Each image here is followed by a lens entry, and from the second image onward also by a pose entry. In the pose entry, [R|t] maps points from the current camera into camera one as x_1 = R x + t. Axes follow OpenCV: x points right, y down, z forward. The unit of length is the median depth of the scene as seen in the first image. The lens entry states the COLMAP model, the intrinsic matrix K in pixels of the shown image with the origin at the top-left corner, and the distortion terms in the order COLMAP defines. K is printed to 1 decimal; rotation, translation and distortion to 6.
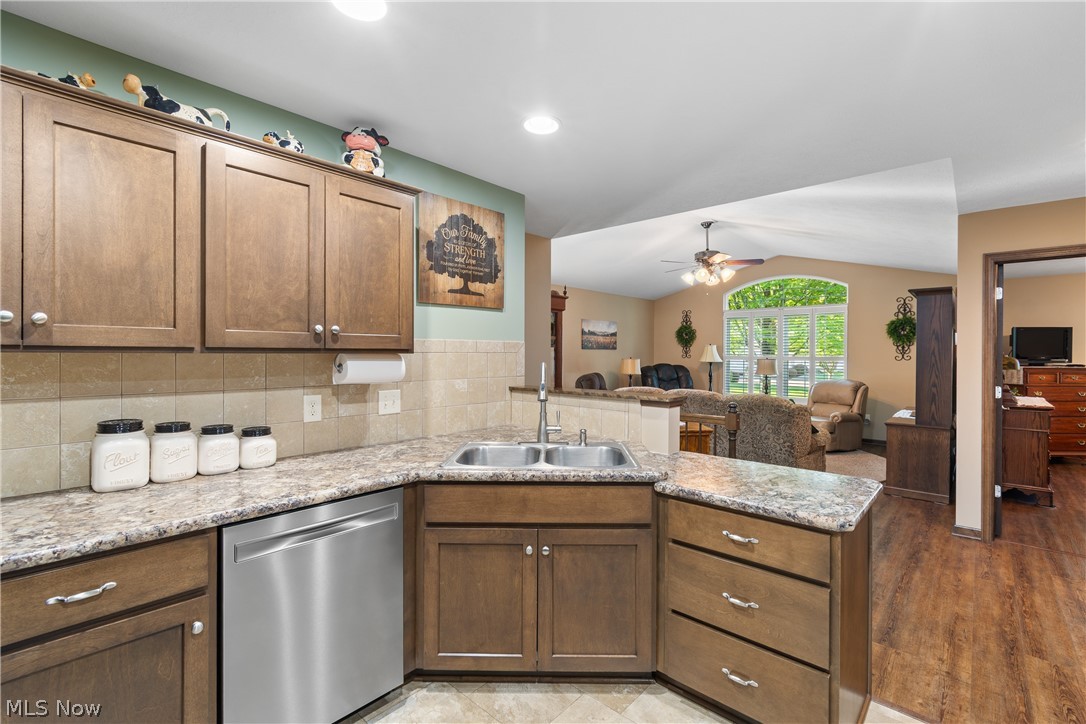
lens RADIAL K [[482.5, 0, 555.1], [0, 482.5, 355.4], [0, 0, 1]] dist [0.004274, -0.003263]
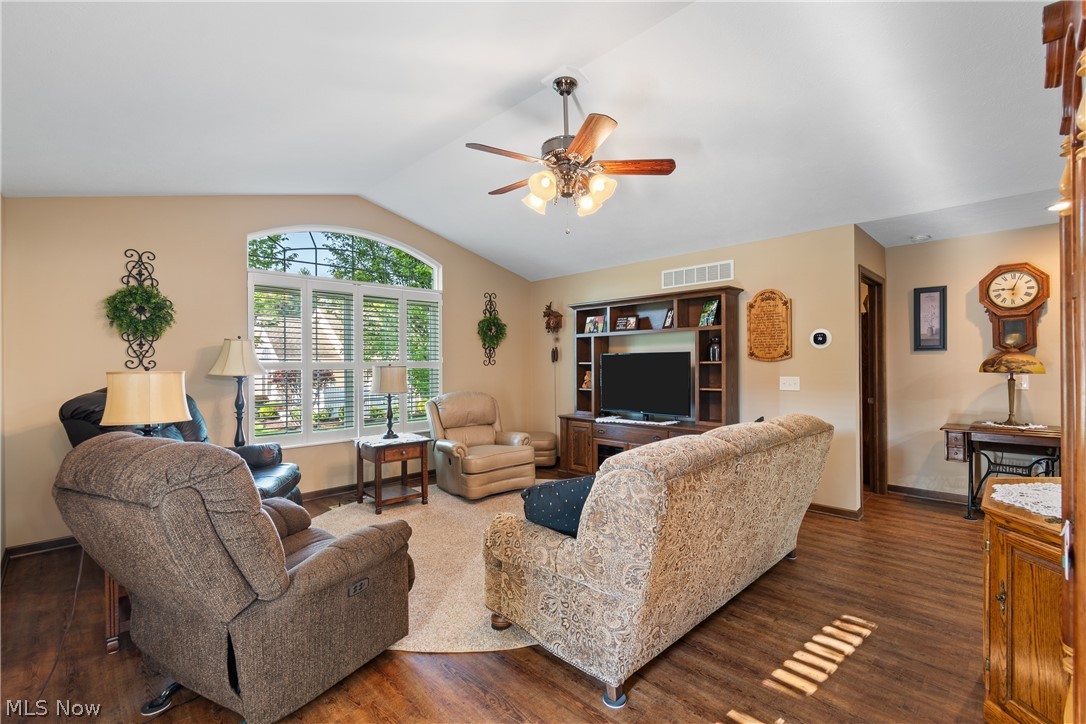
lens RADIAL K [[482.5, 0, 553.4], [0, 482.5, 366.2], [0, 0, 1]] dist [0.004274, -0.003263]
pose [[0.058162, -0.011291, 0.998243, -0.393587], [0.012478, 0.999866, 0.010582, 0.011320], [-0.998229, 0.011840, 0.058296, 2.237236]]
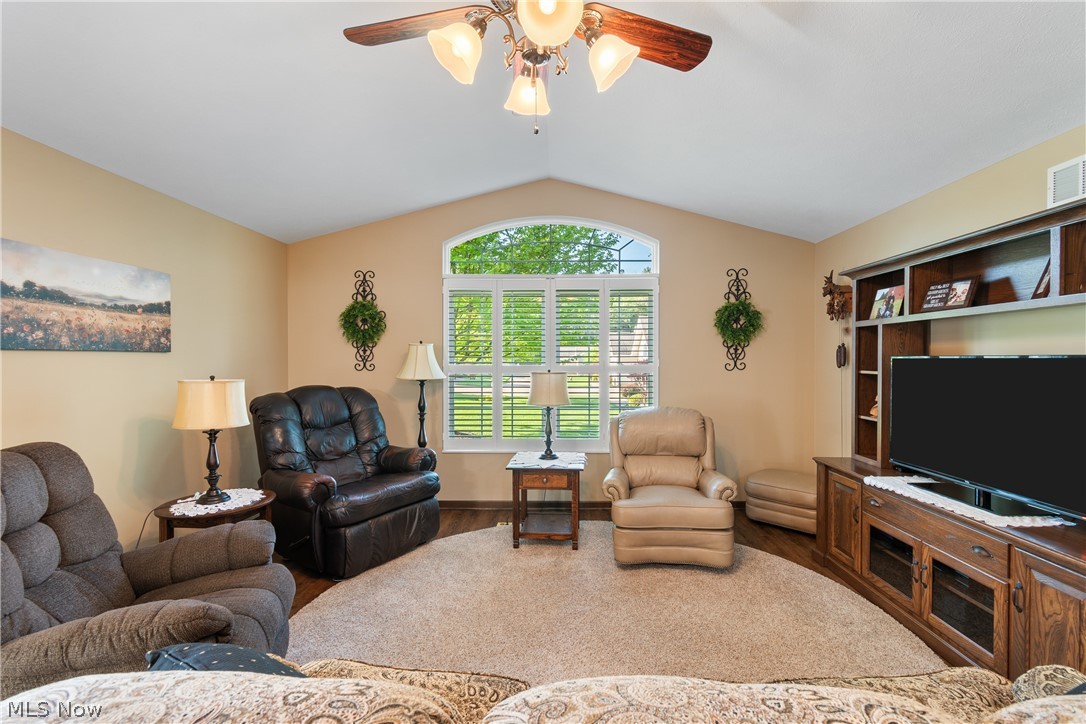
lens RADIAL K [[482.5, 0, 553.7], [0, 482.5, 364.0], [0, 0, 1]] dist [0.004274, -0.003263]
pose [[0.757843, -0.012776, 0.652312, 0.361837], [0.008337, 0.999916, 0.009898, -0.016462], [-0.652384, -0.002063, 0.757886, 1.825388]]
